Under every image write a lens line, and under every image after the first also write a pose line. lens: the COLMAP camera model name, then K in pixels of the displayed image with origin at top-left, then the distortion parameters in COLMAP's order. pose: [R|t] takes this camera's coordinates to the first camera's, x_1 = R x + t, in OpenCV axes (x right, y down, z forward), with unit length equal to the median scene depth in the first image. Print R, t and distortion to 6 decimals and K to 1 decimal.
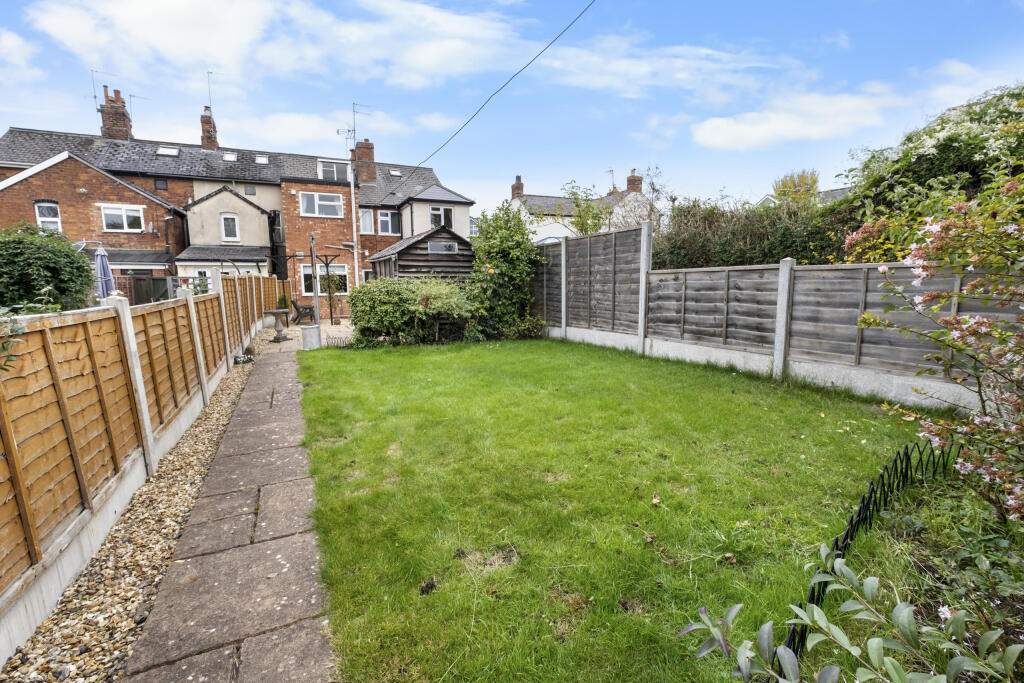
lens RADIAL K [[454.1, 0, 502.1], [0, 454.1, 341.1], [0, 0, 1]] dist [-0.003554, -0.000383]
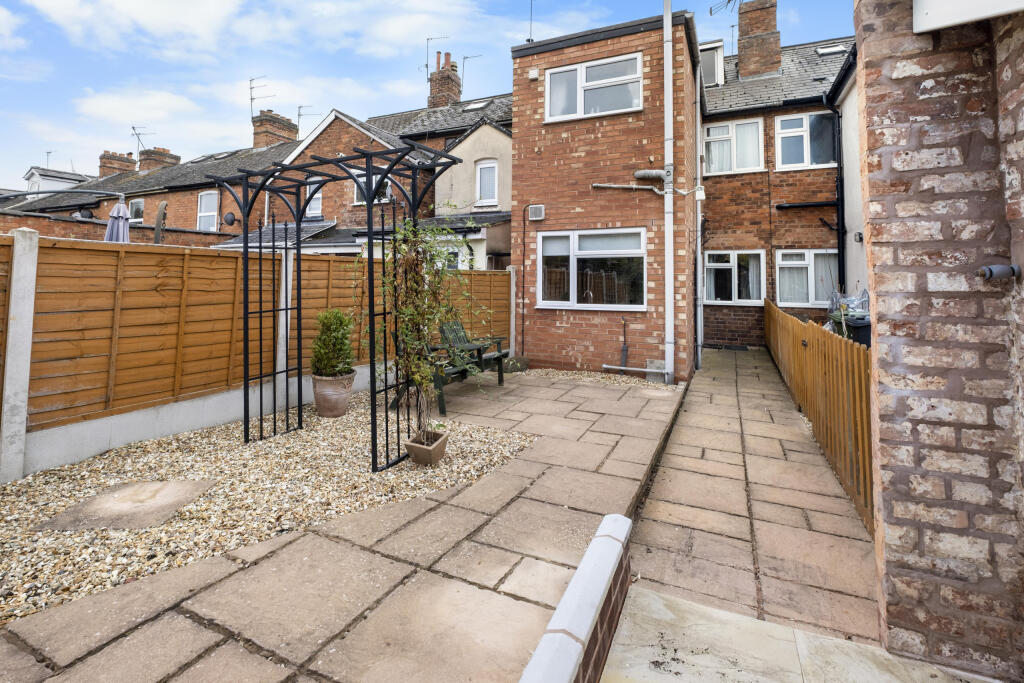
lens RADIAL K [[471.2, 0, 505.9], [0, 471.2, 249.0], [0, 0, 1]] dist [-0.001413, -0.000170]
pose [[0.642995, -0.033951, -0.765117, -0.101267], [-0.113514, 0.983758, -0.139049, -0.072041], [0.757411, 0.176259, 0.628698, 0.562792]]
